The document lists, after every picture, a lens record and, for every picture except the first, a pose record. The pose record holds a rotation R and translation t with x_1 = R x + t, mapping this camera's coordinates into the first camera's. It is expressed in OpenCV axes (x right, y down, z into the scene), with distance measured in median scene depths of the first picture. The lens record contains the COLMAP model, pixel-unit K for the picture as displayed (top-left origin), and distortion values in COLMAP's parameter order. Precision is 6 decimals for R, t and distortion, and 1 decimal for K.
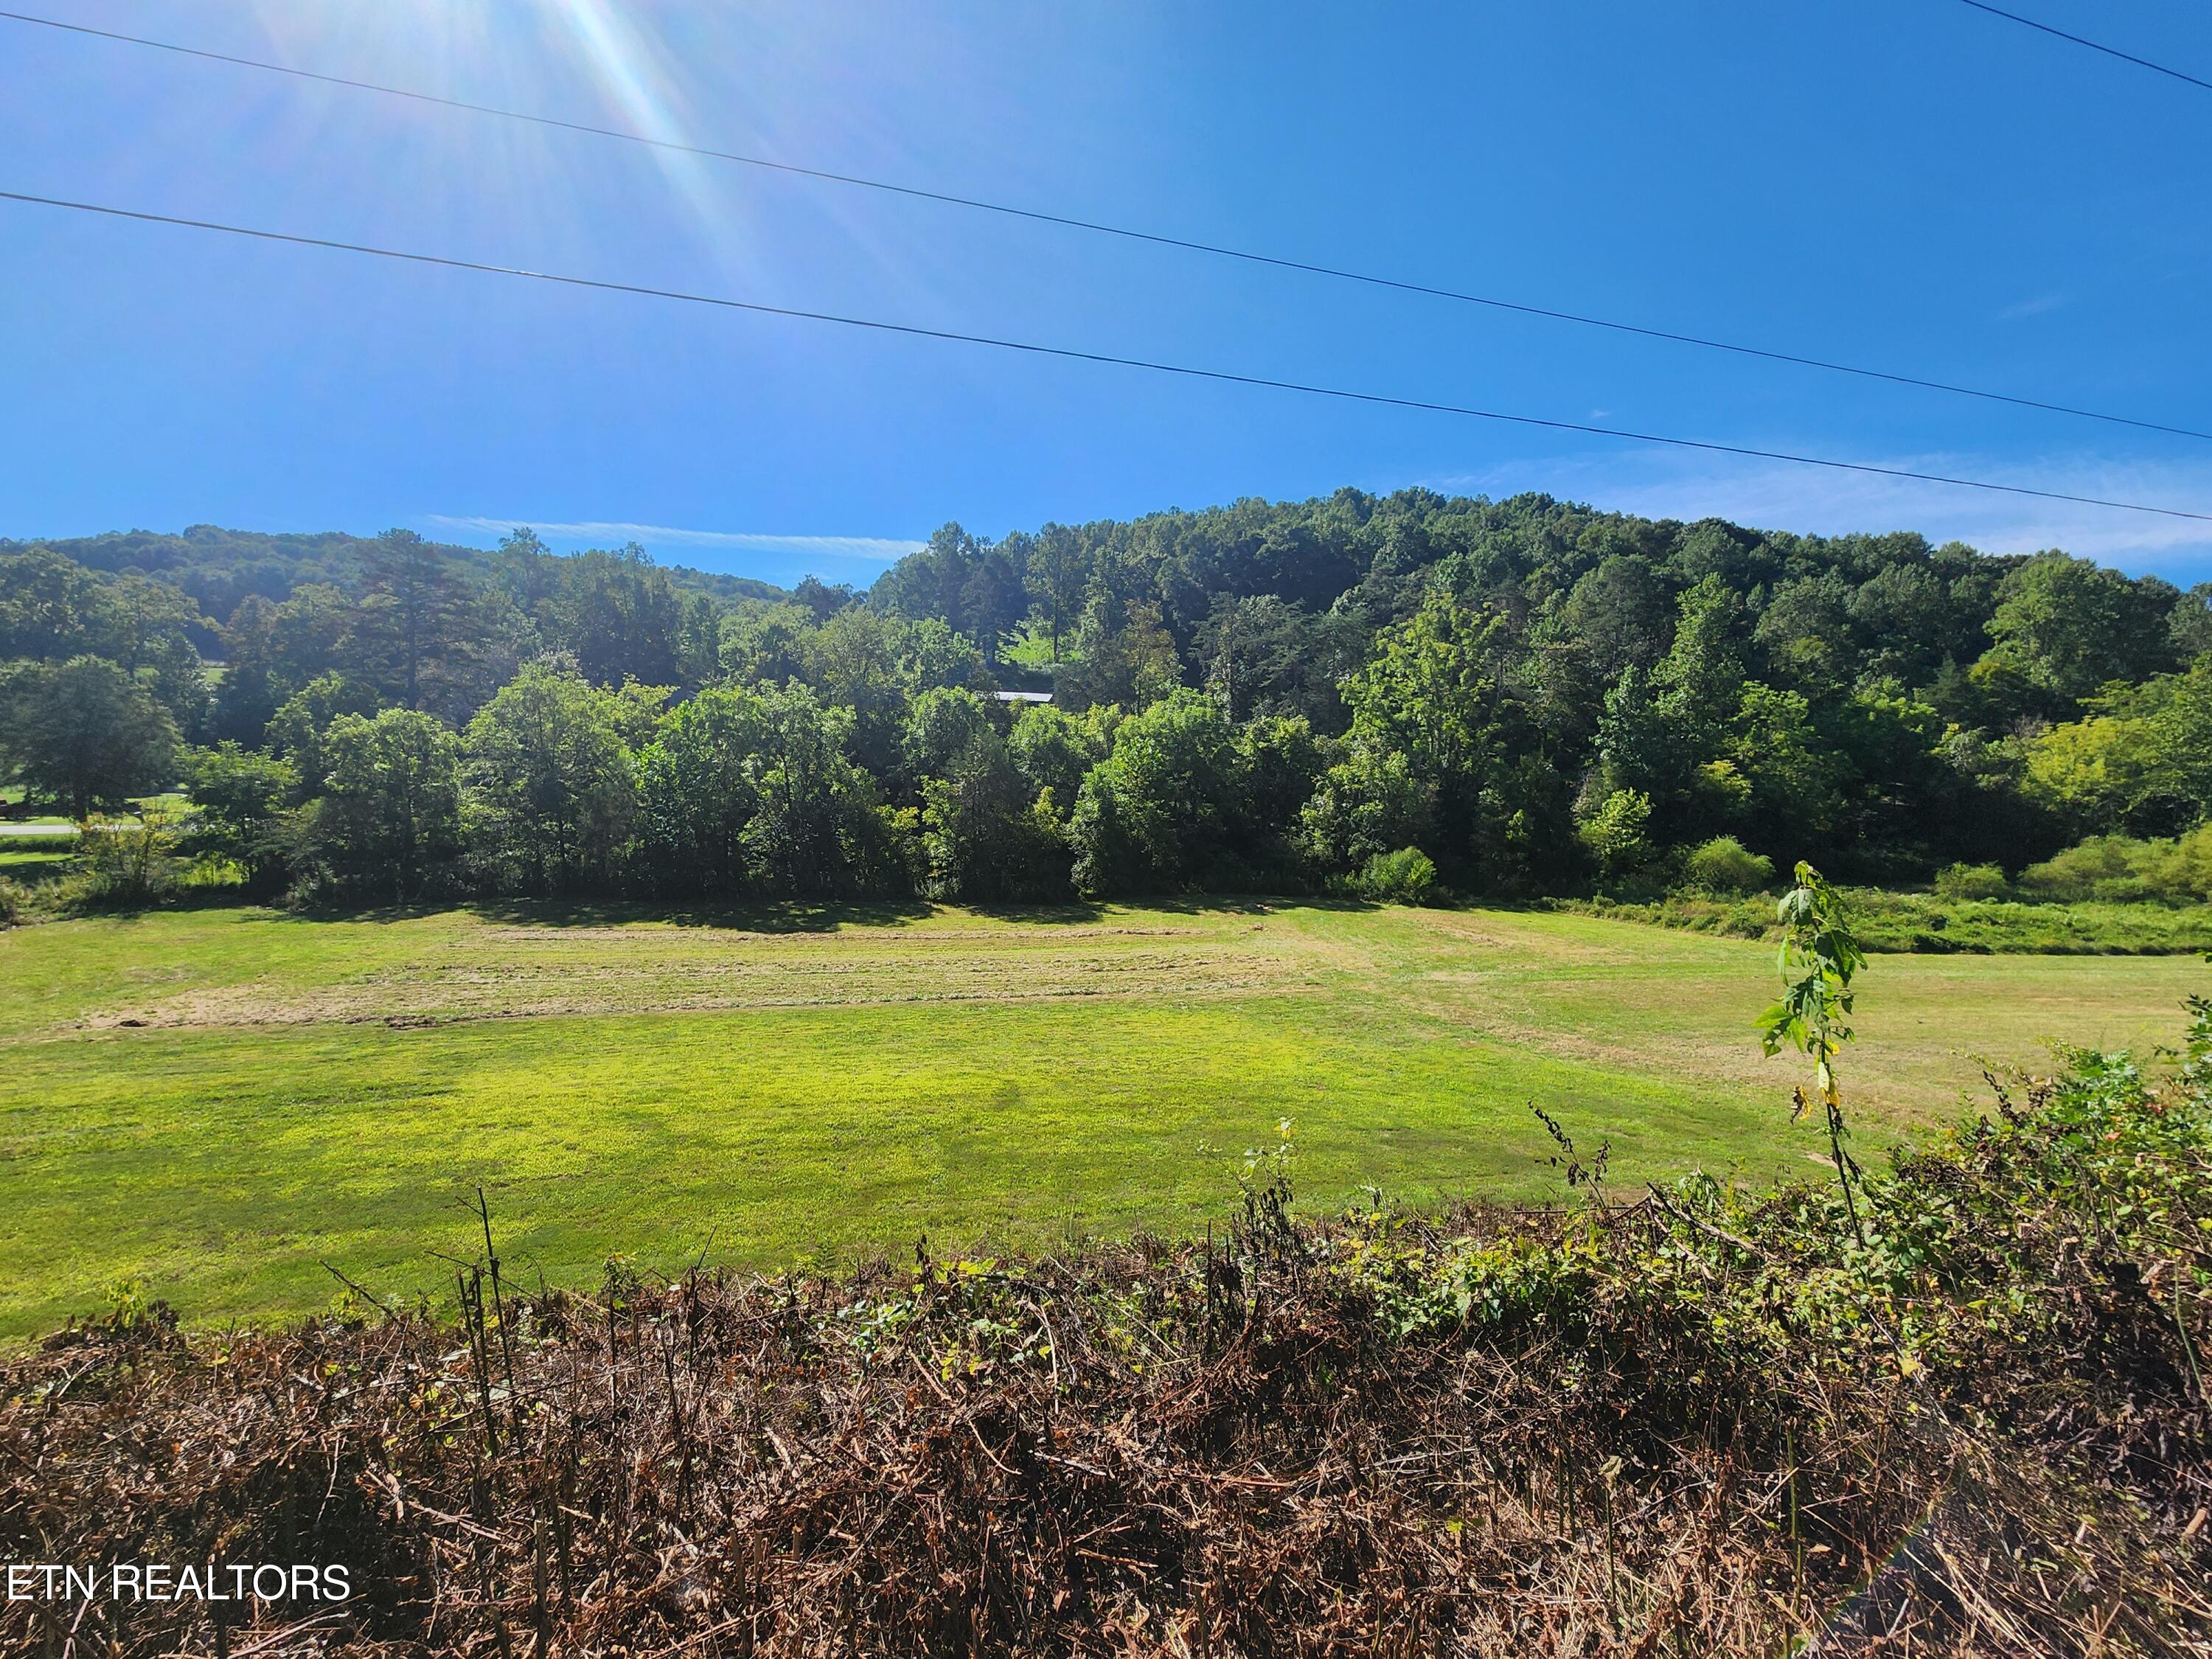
lens RADIAL K [[907.2, 0, 1099.3], [0, 907.2, 861.5], [0, 0, 1]] dist [-0.000328, 0.000597]
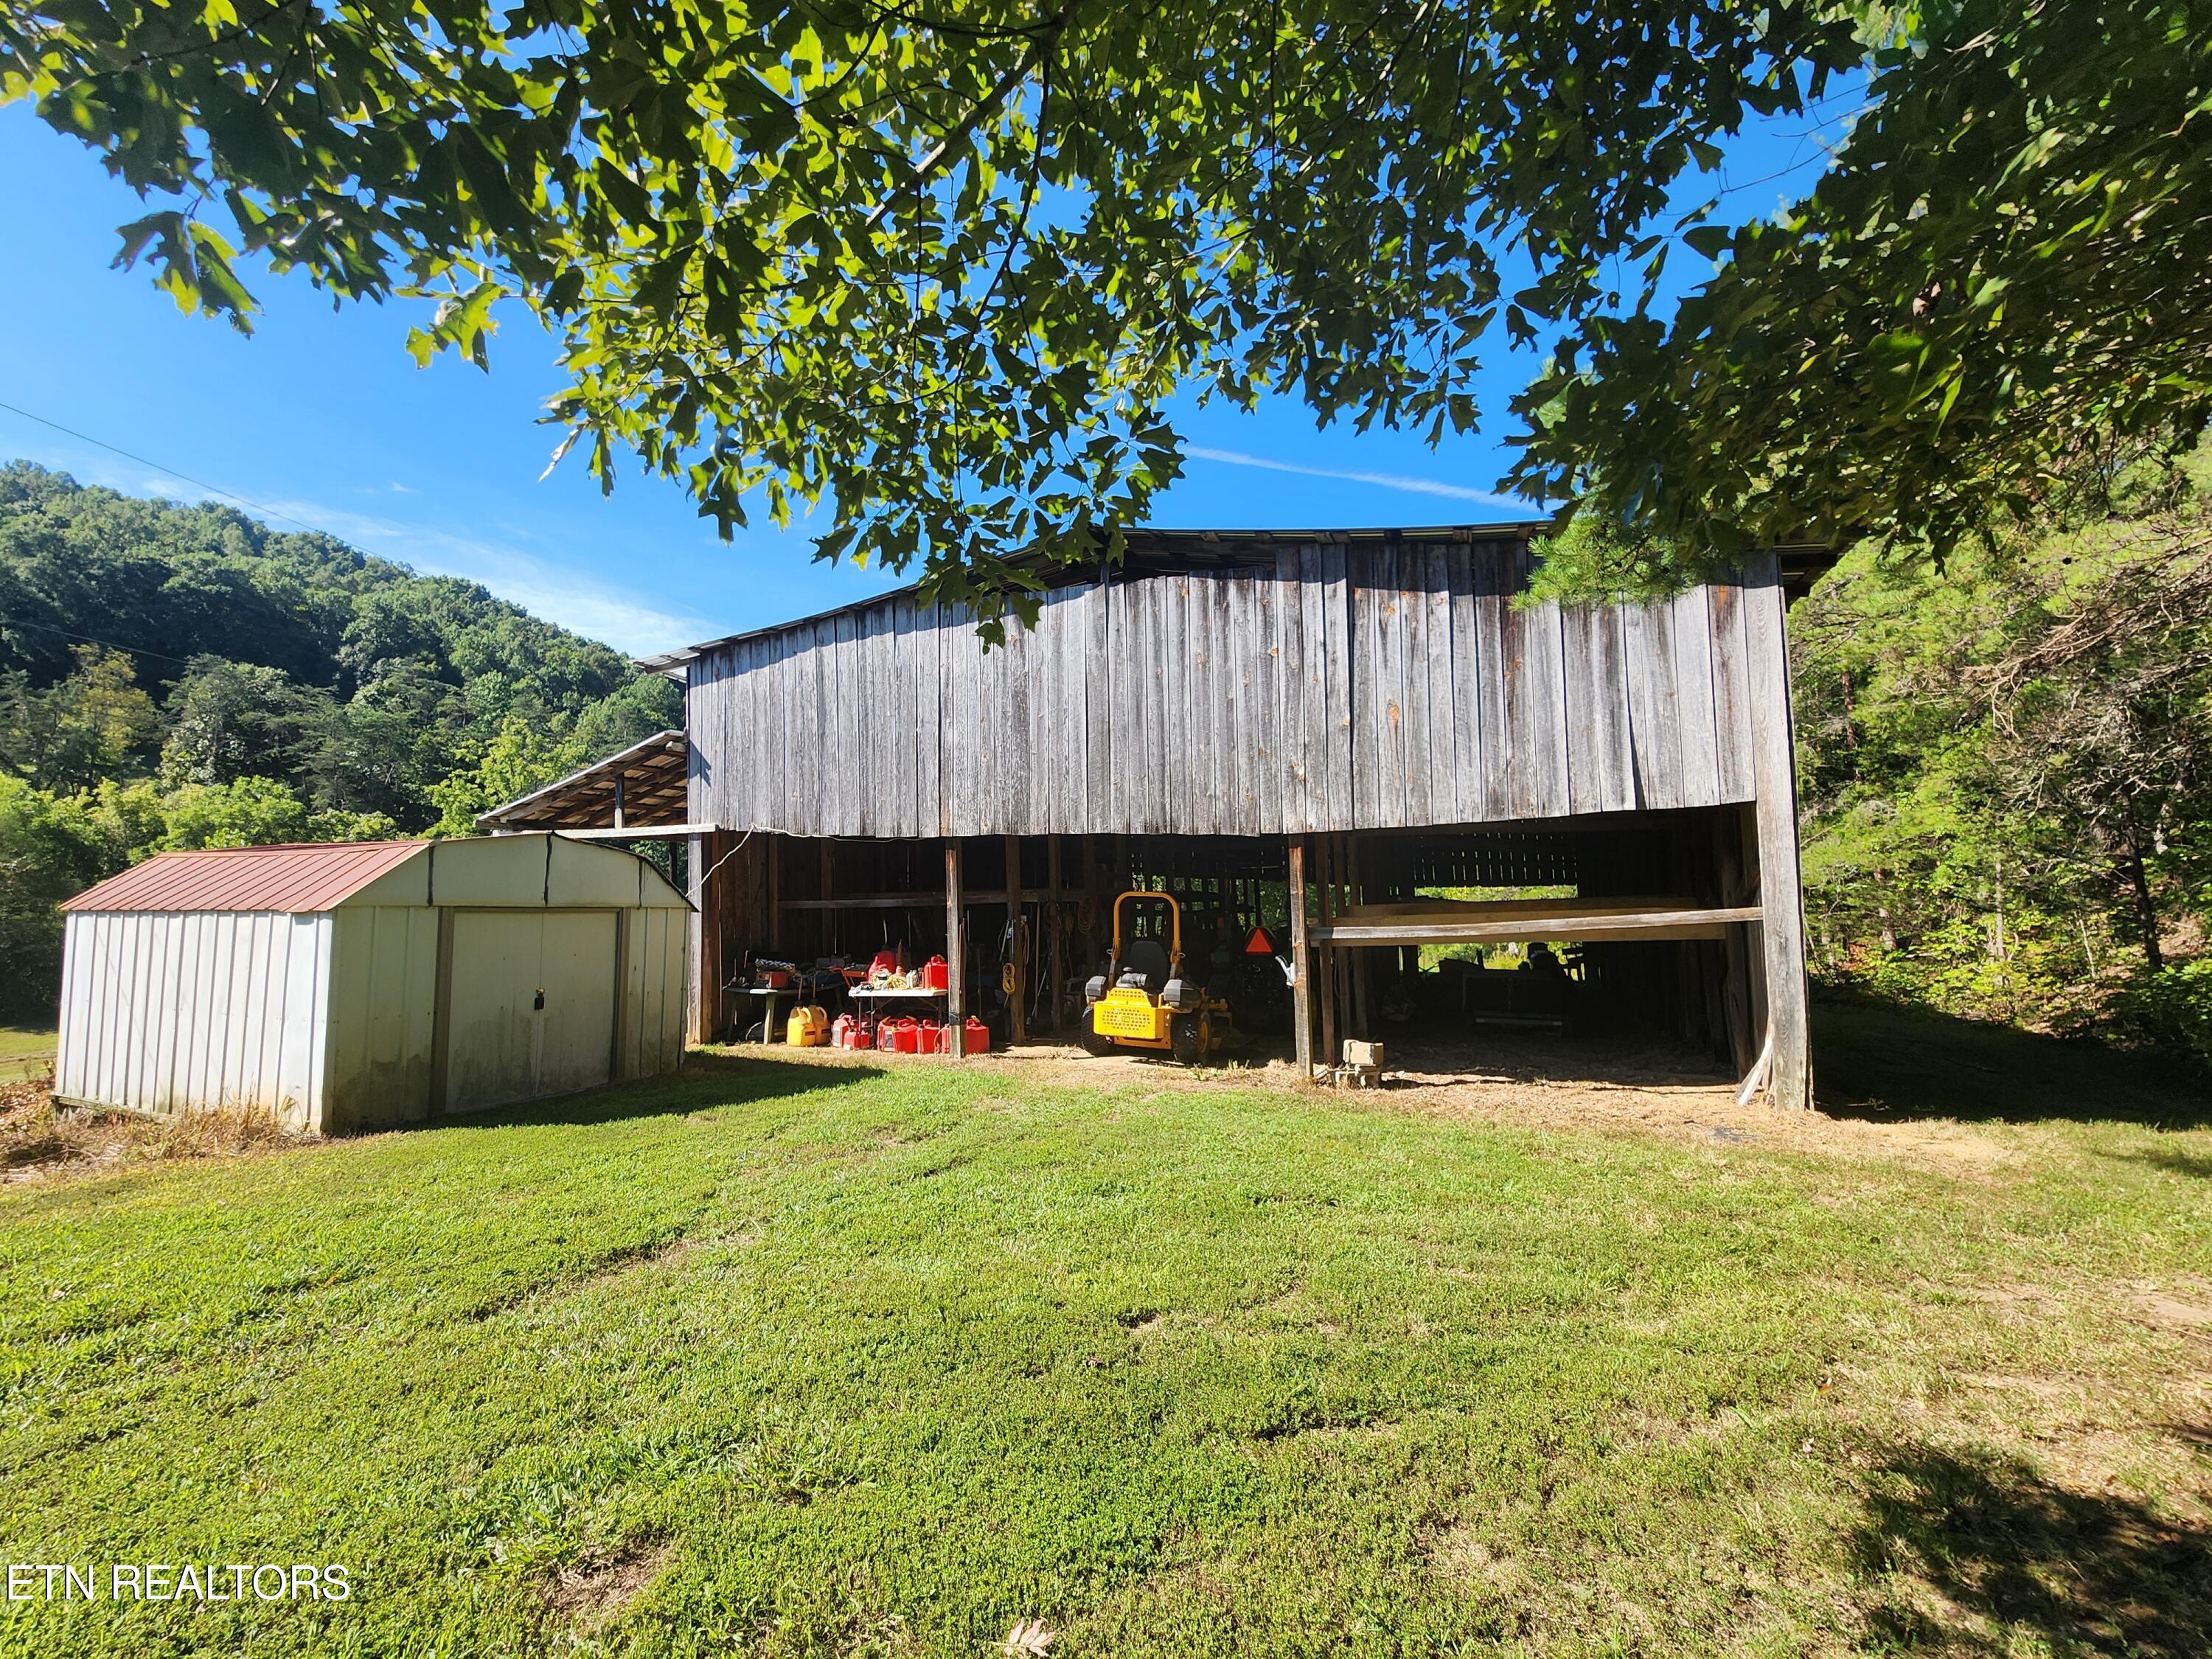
lens RADIAL K [[907.2, 0, 1094.6], [0, 907.2, 856.4], [0, 0, 1]] dist [-0.000328, 0.000597]
pose [[0.465511, 0.038572, 0.884201, -0.367366], [0.051607, 0.996167, -0.070626, 0.003920], [-0.883536, 0.078509, 0.461737, -0.227876]]
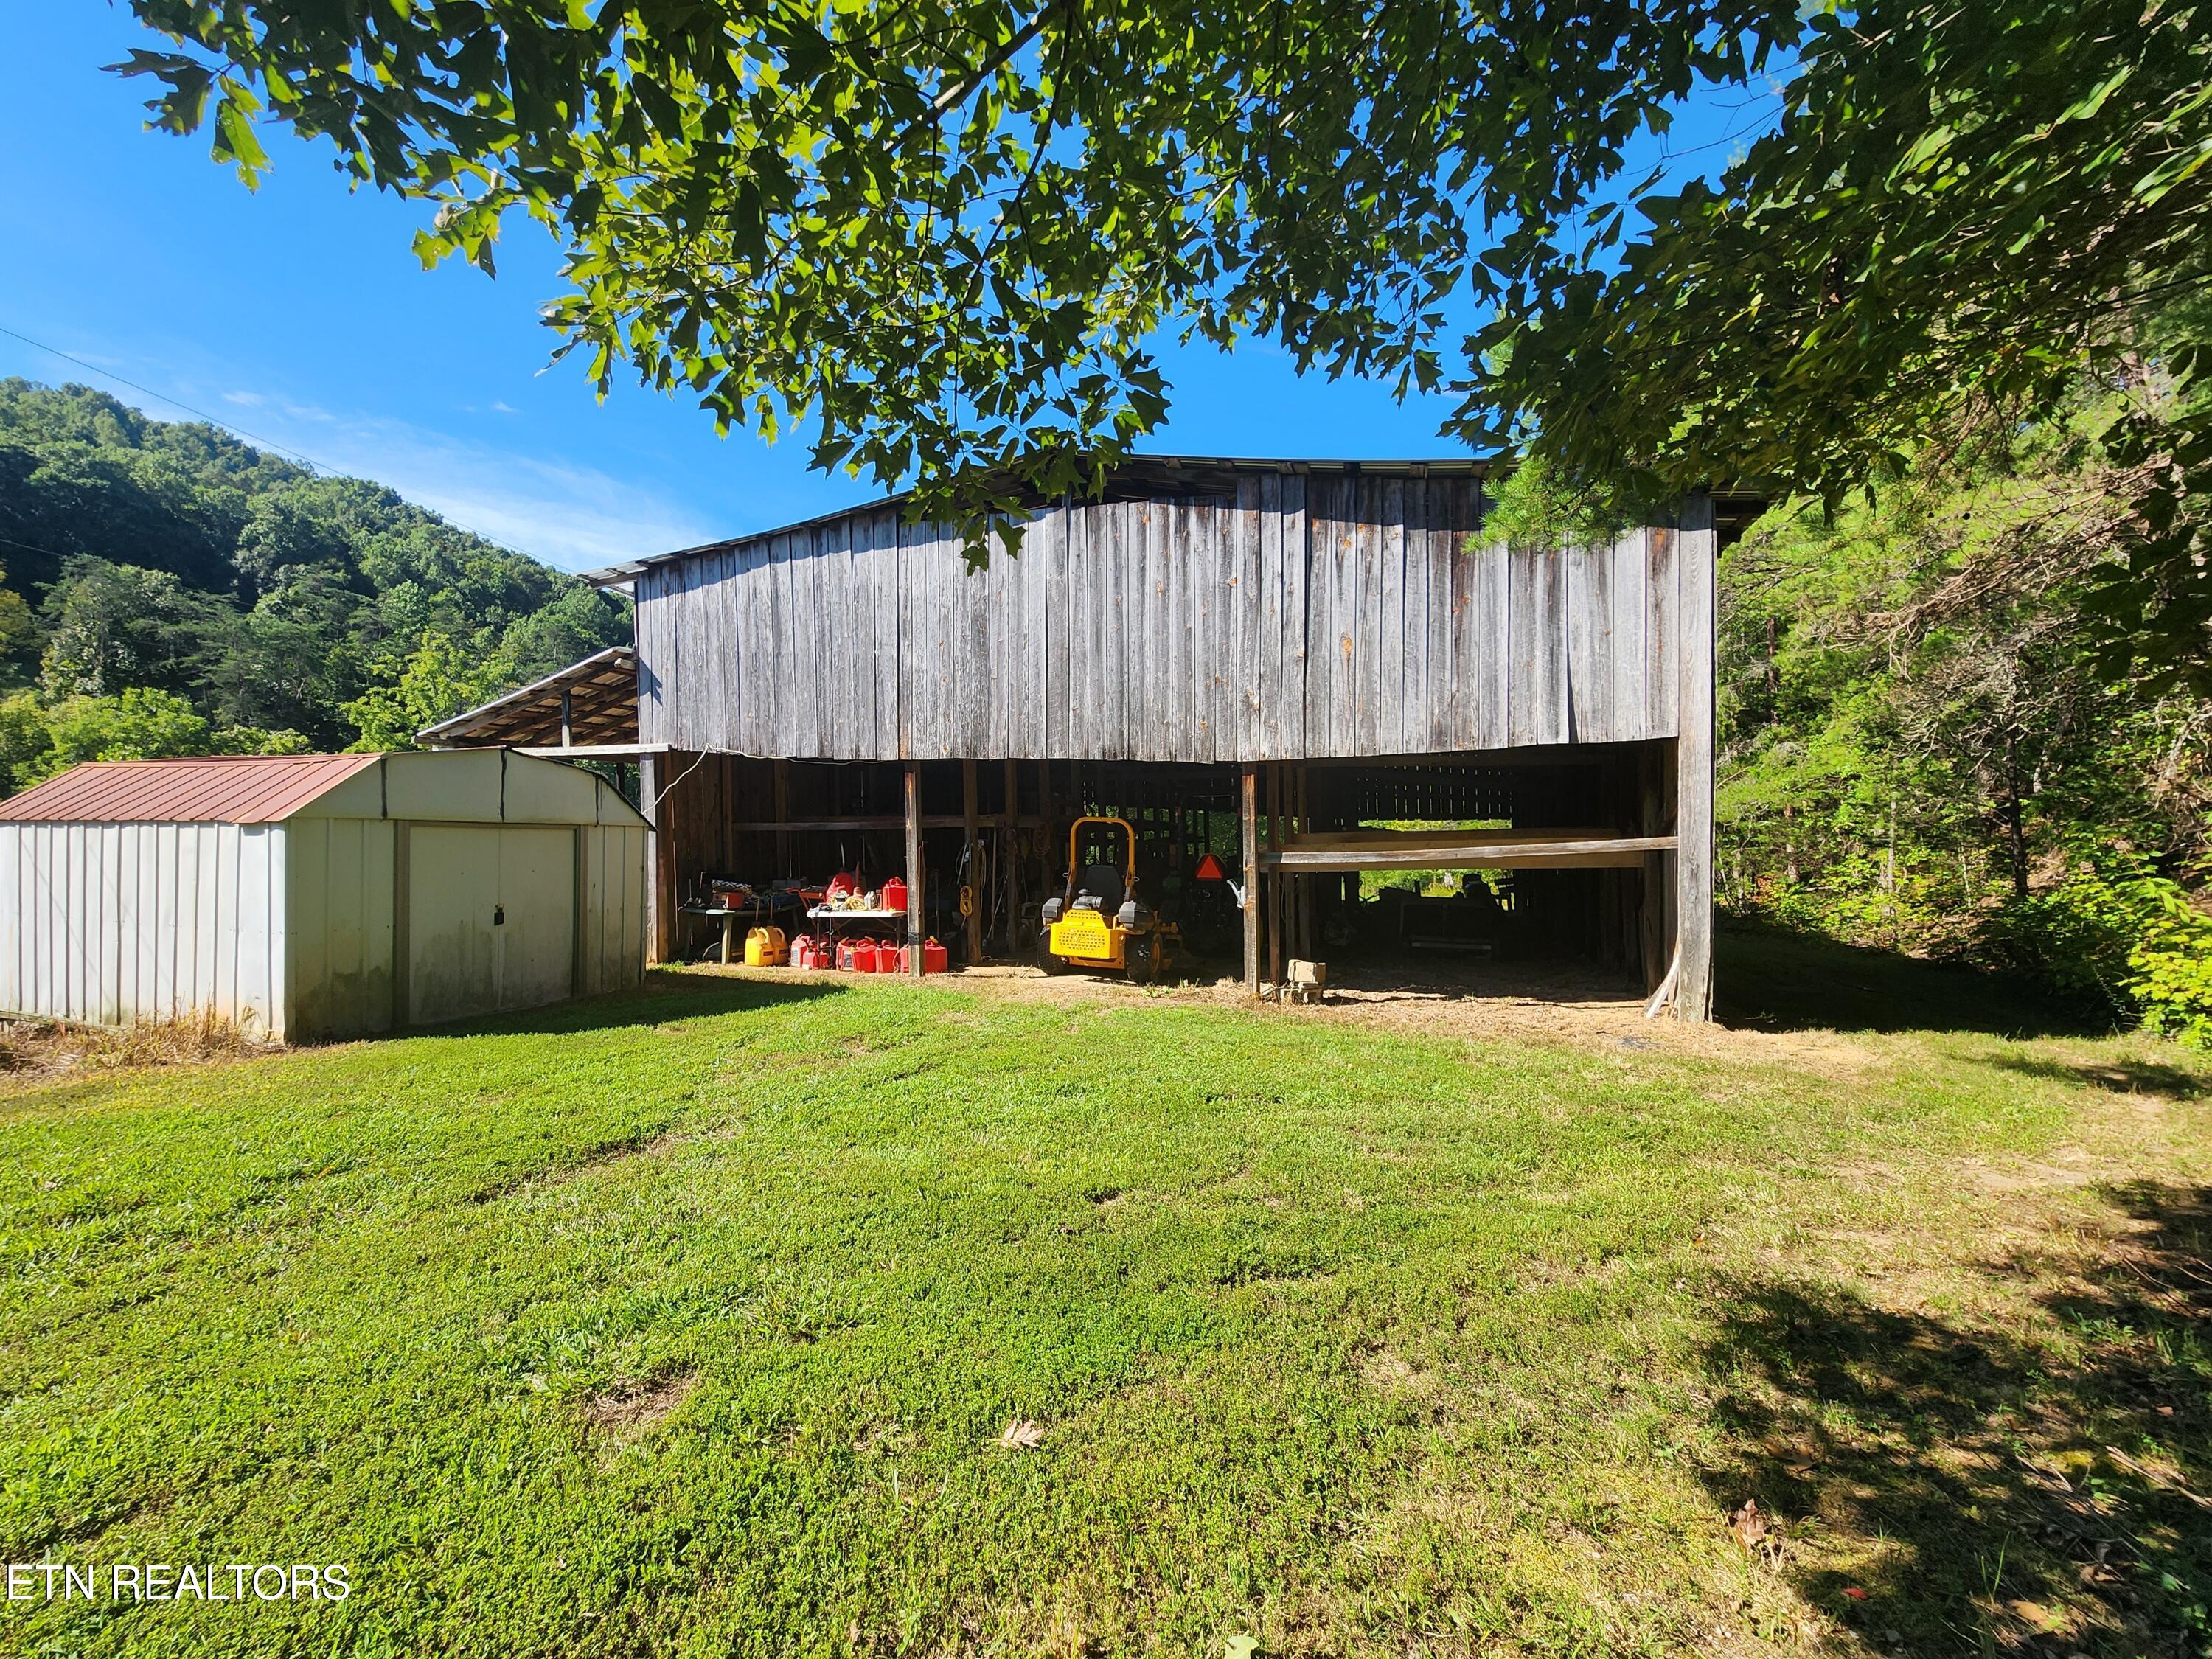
lens RADIAL K [[907.2, 0, 1095.0], [0, 907.2, 850.6], [0, 0, 1]] dist [-0.000328, 0.000597]
pose [[0.413524, -0.017510, 0.910325, -0.371099], [0.041114, 0.999154, 0.000542, 0.005148], [-0.909564, 0.037203, 0.413895, -0.227920]]
